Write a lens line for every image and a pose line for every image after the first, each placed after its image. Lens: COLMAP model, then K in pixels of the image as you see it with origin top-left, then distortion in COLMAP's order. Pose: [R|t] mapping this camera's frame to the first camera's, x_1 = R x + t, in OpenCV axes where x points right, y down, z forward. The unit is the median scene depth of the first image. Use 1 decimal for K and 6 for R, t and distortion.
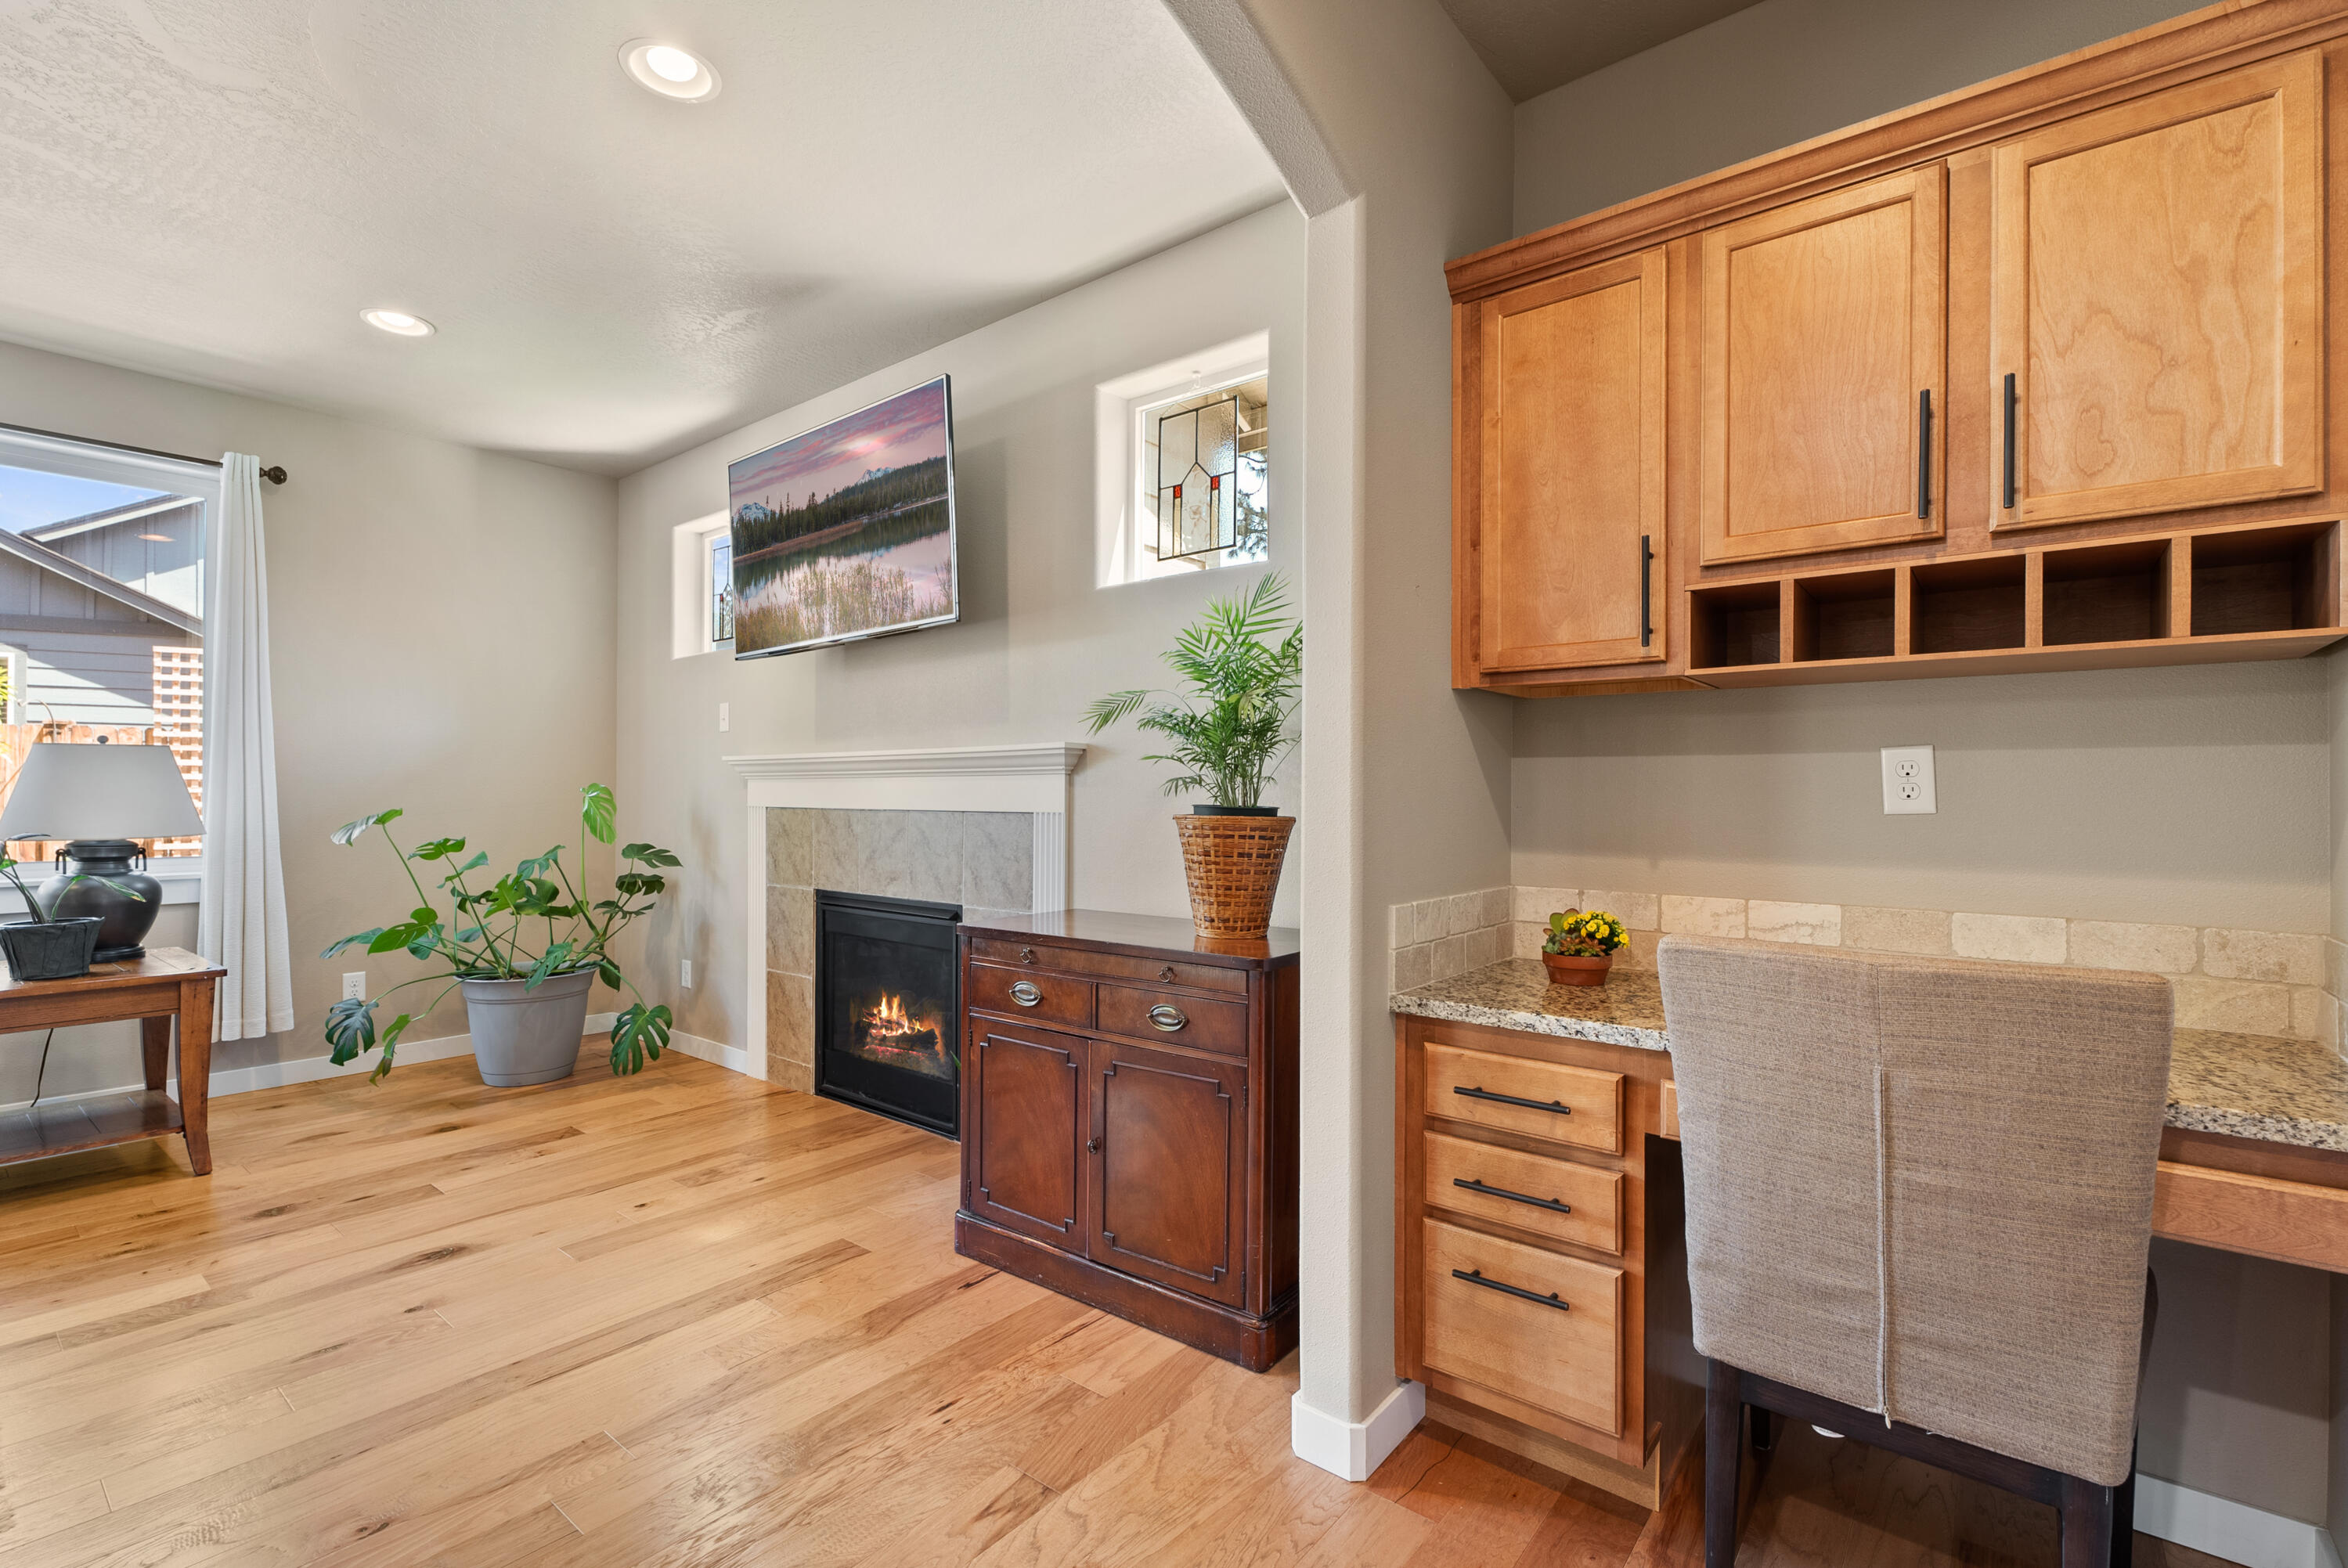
lens RADIAL K [[1051.6, 0, 1174.6], [0, 1051.6, 791.7], [0, 0, 1]] dist [0.000306, -0.000792]
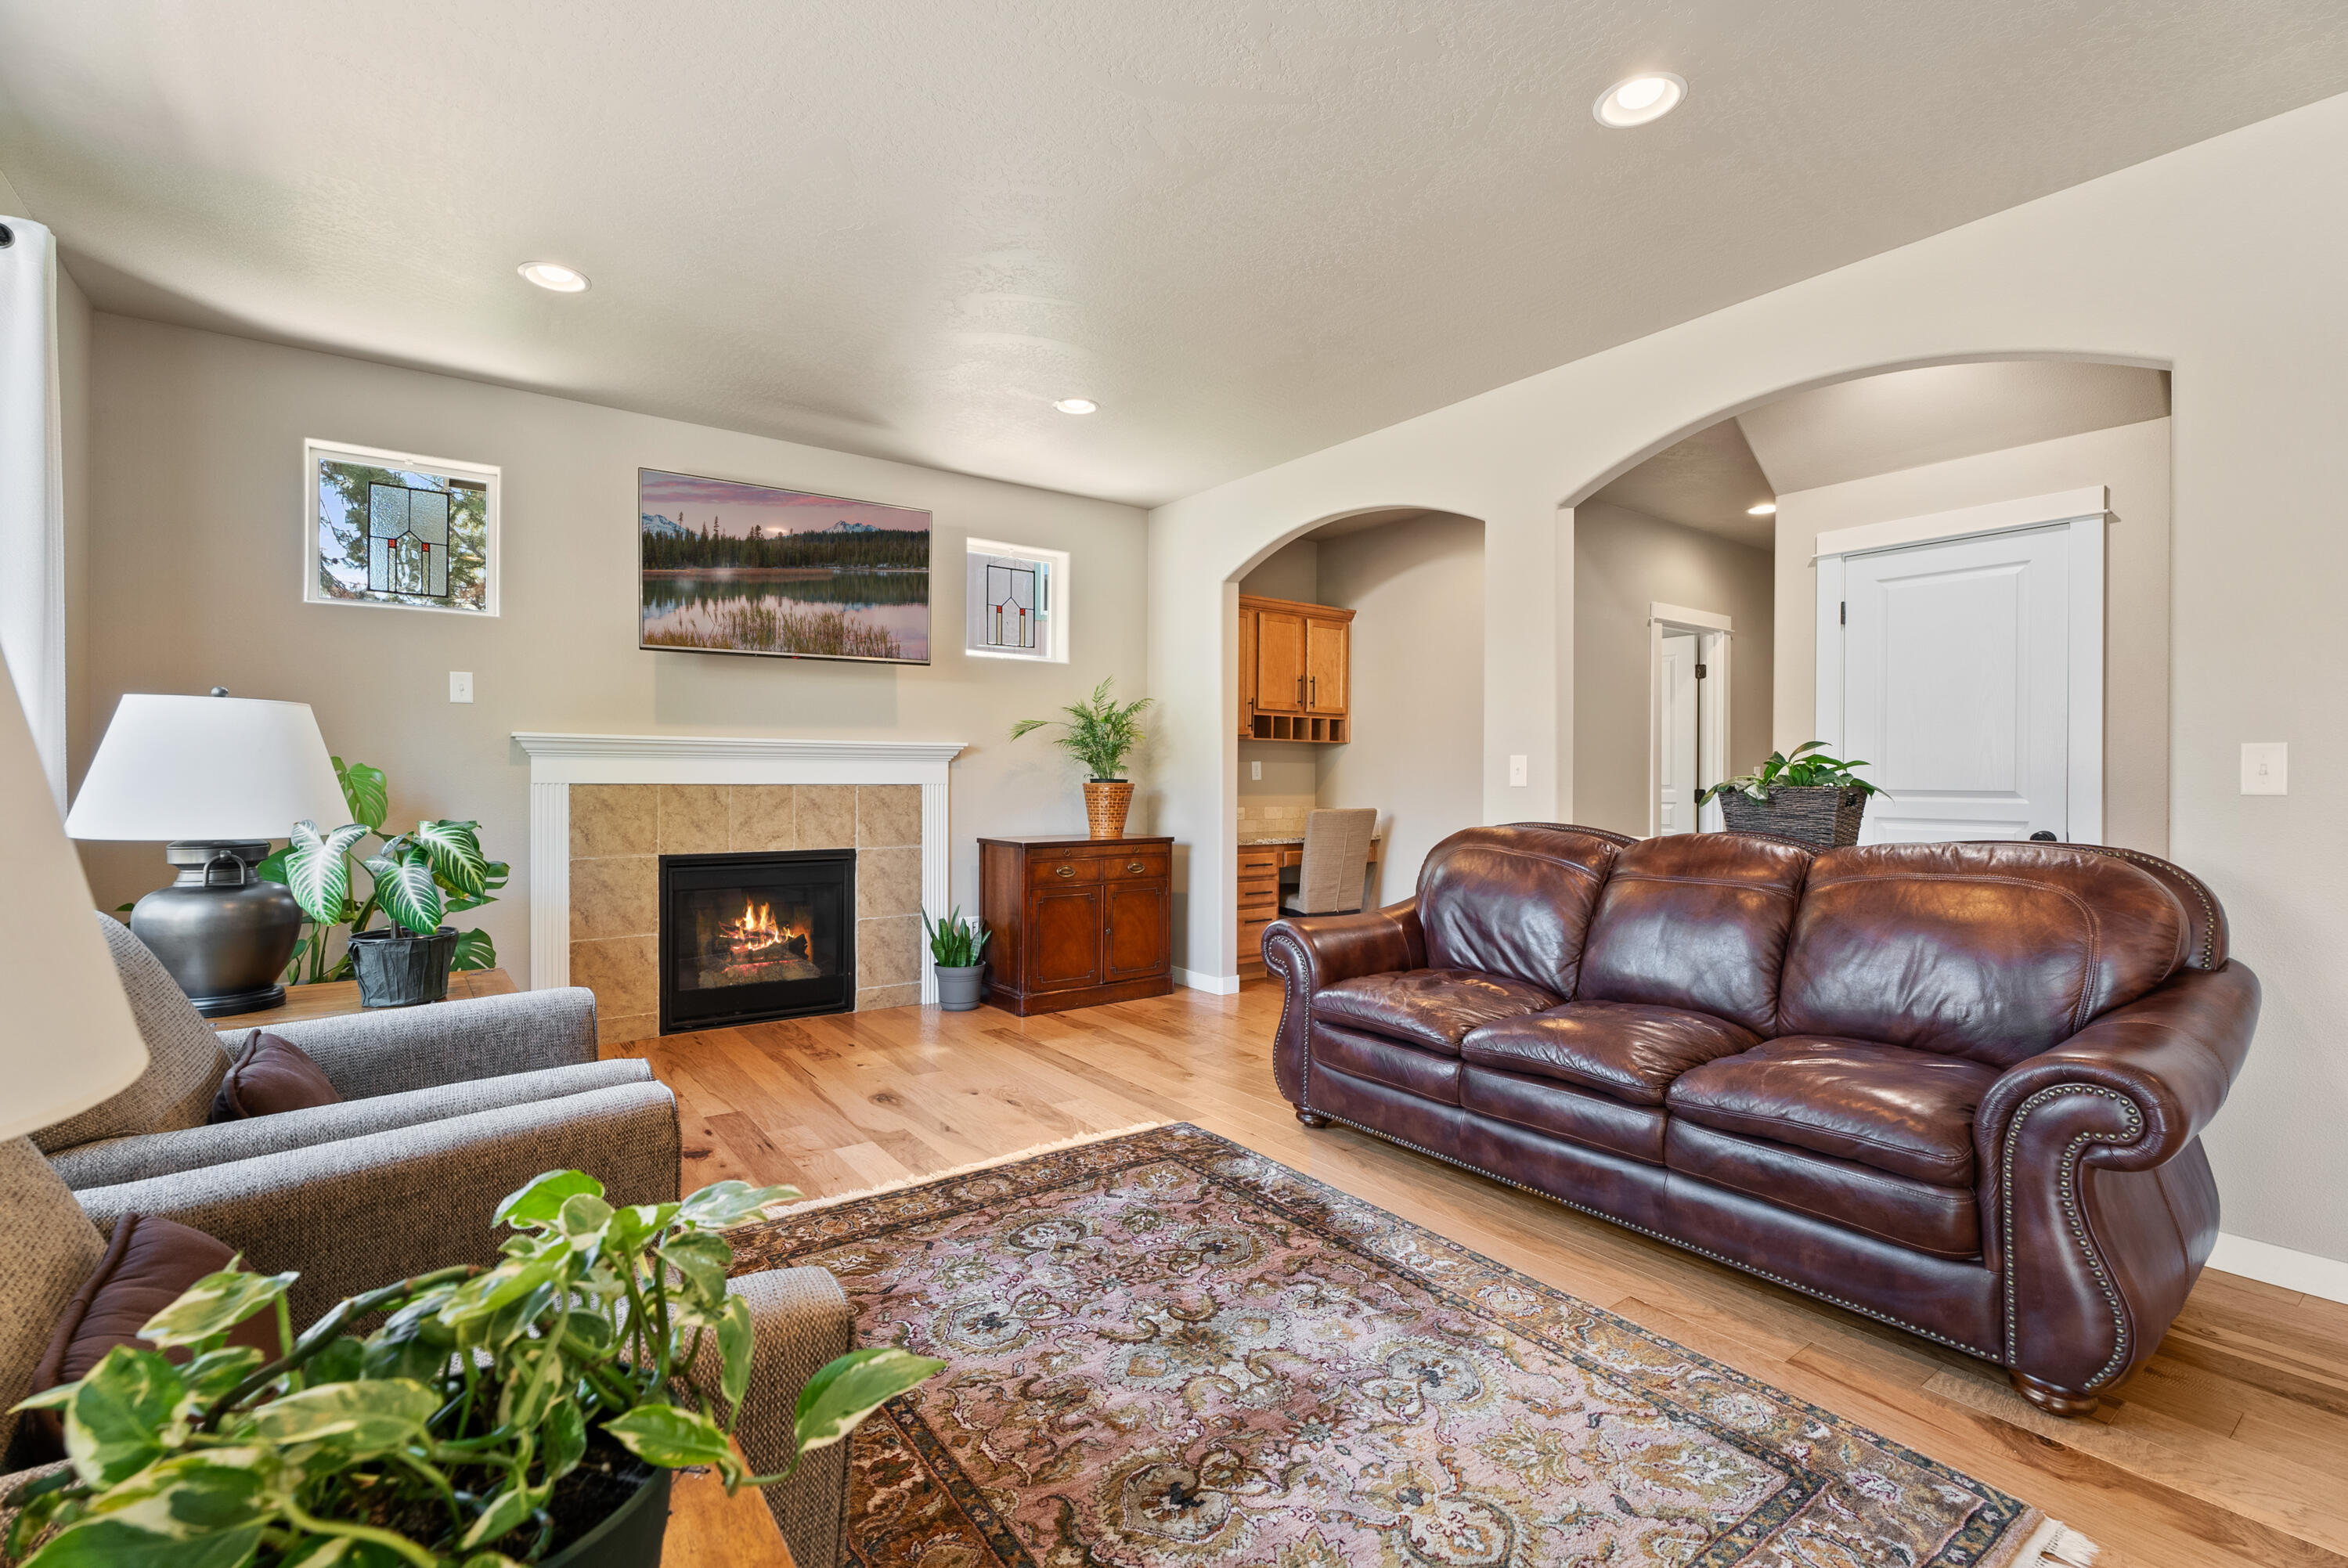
lens RADIAL K [[1051.6, 0, 1166.4], [0, 1051.6, 788.2], [0, 0, 1]] dist [0.000306, -0.000792]
pose [[0.264495, -0.010933, 0.964325, -1.396825], [-0.007284, 0.999885, 0.013334, 0.000976], [-0.964360, -0.010551, 0.264385, 0.186640]]
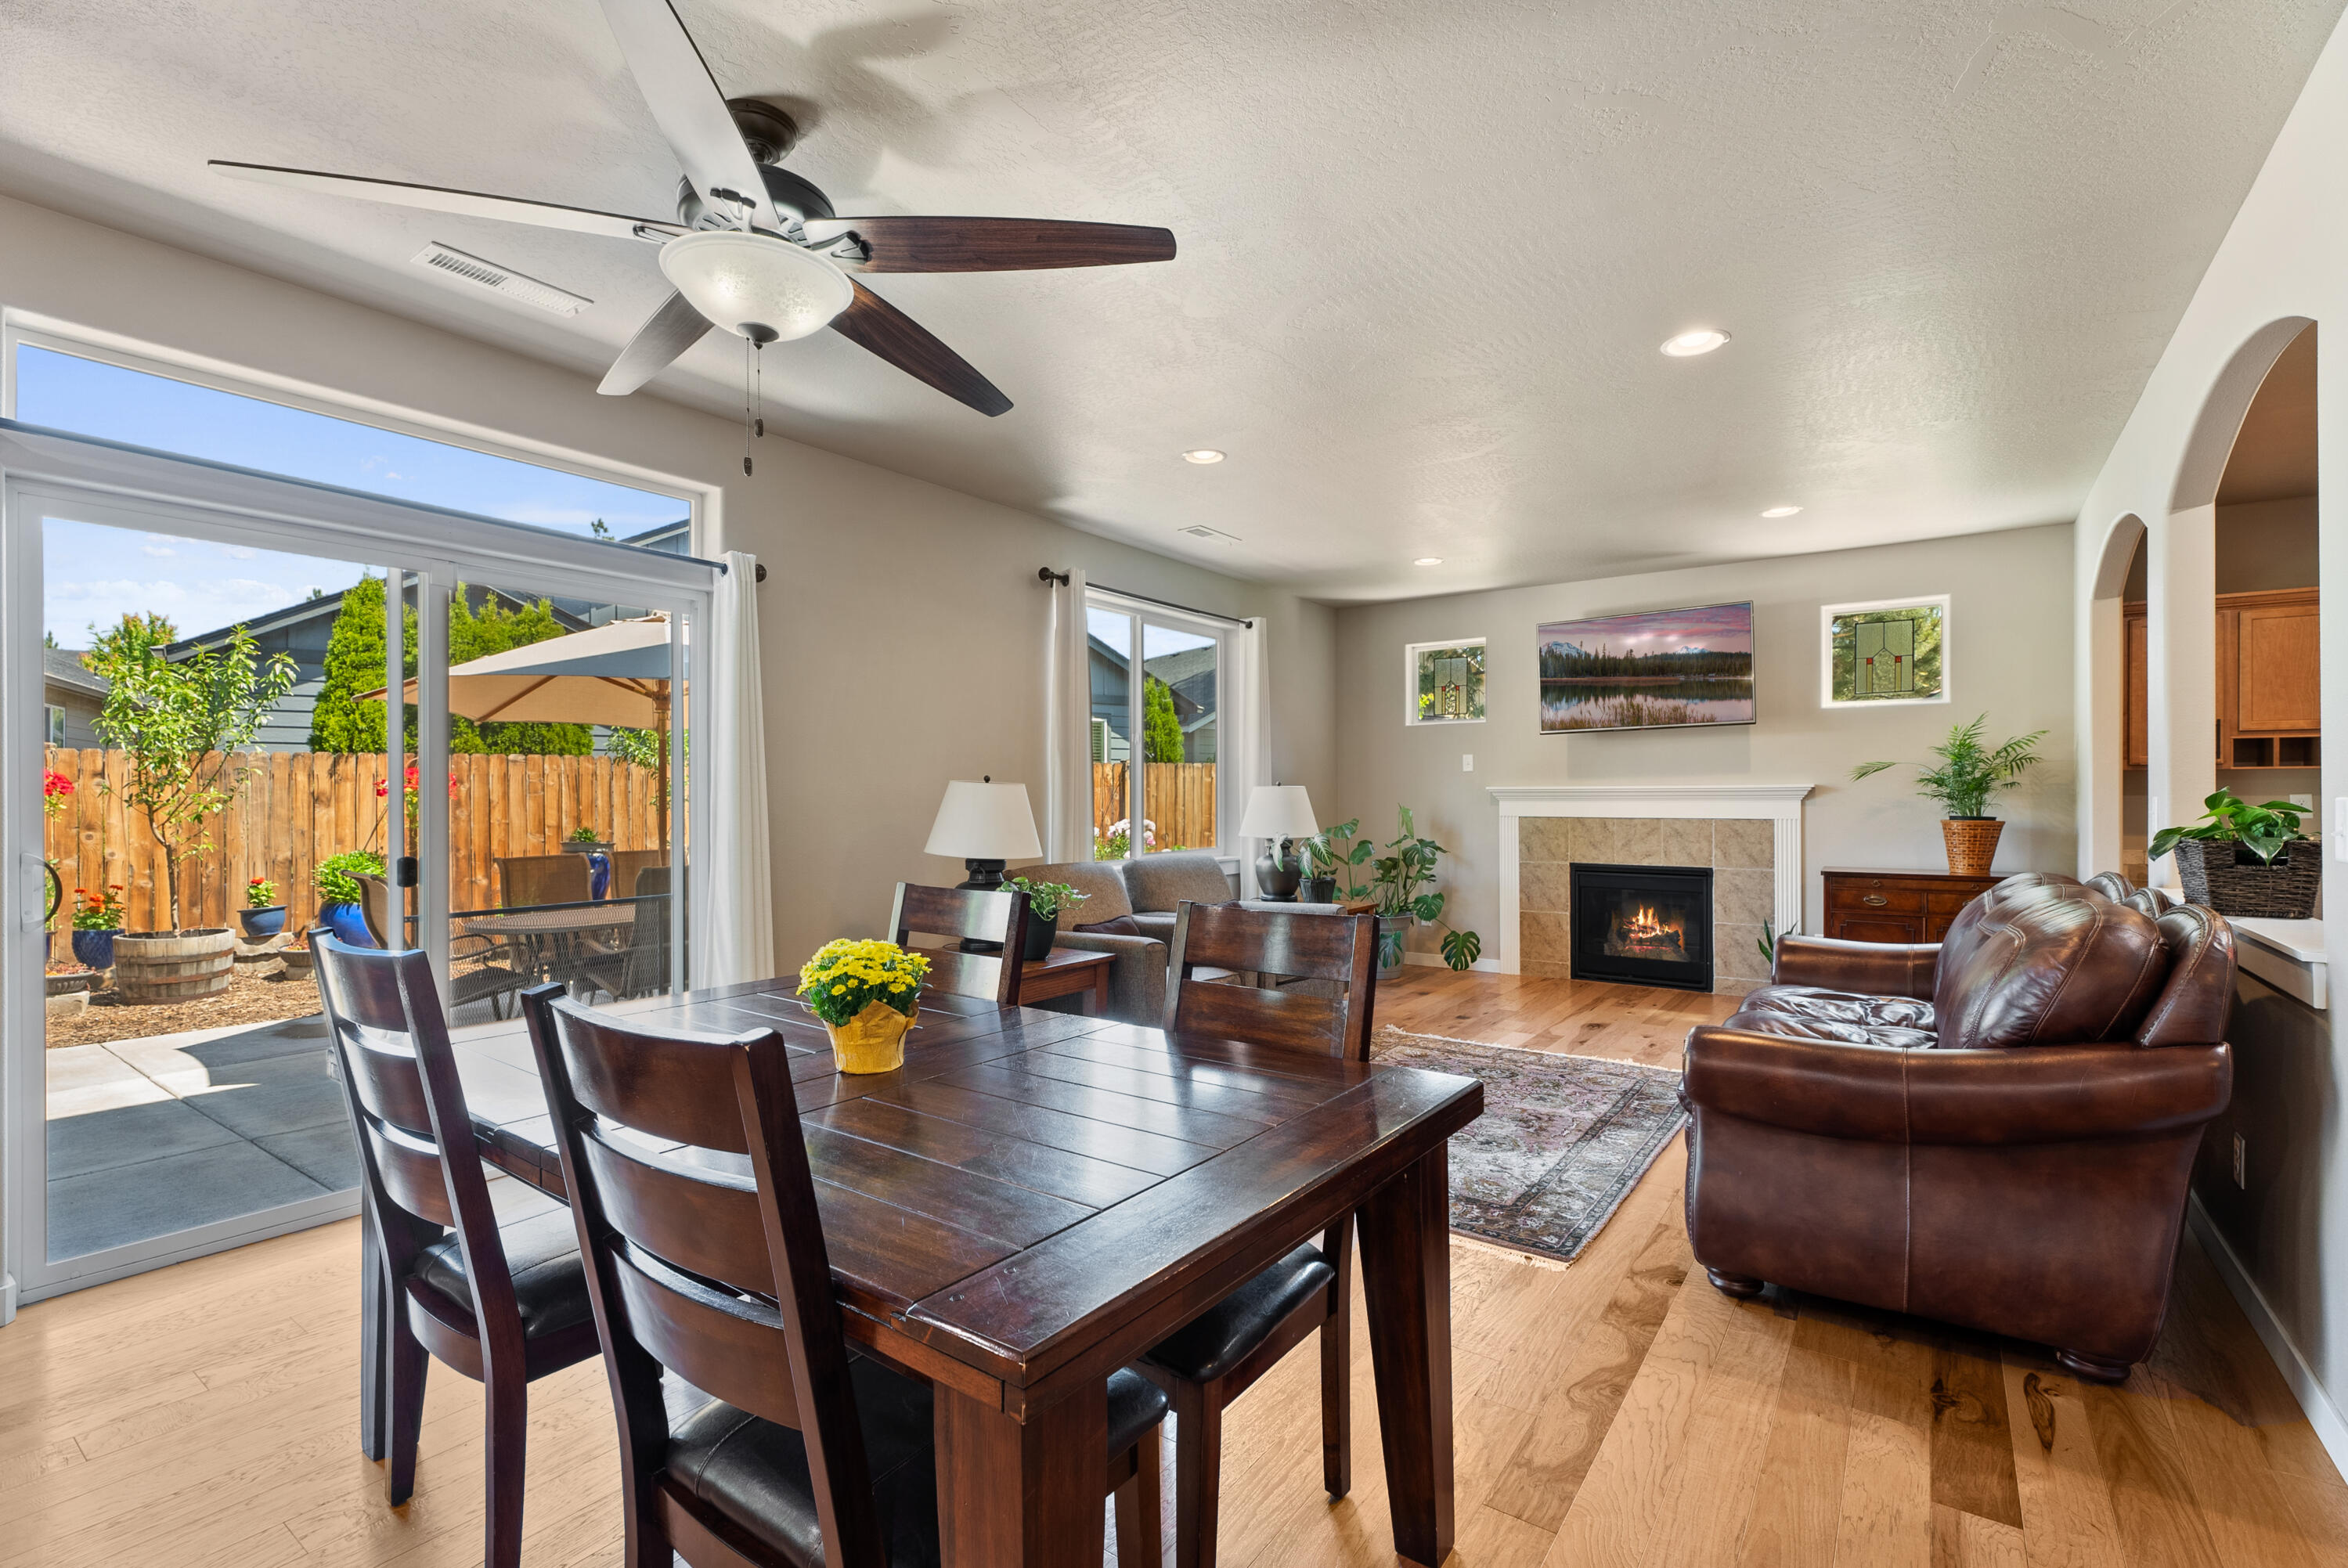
lens RADIAL K [[1051.6, 0, 1165.0], [0, 1051.6, 796.3], [0, 0, 1]] dist [0.000306, -0.000792]
pose [[0.998759, -0.005168, 0.049533, -1.202218], [0.005136, 0.999987, 0.000773, -0.026760], [-0.049536, -0.000517, 0.998772, -0.797436]]
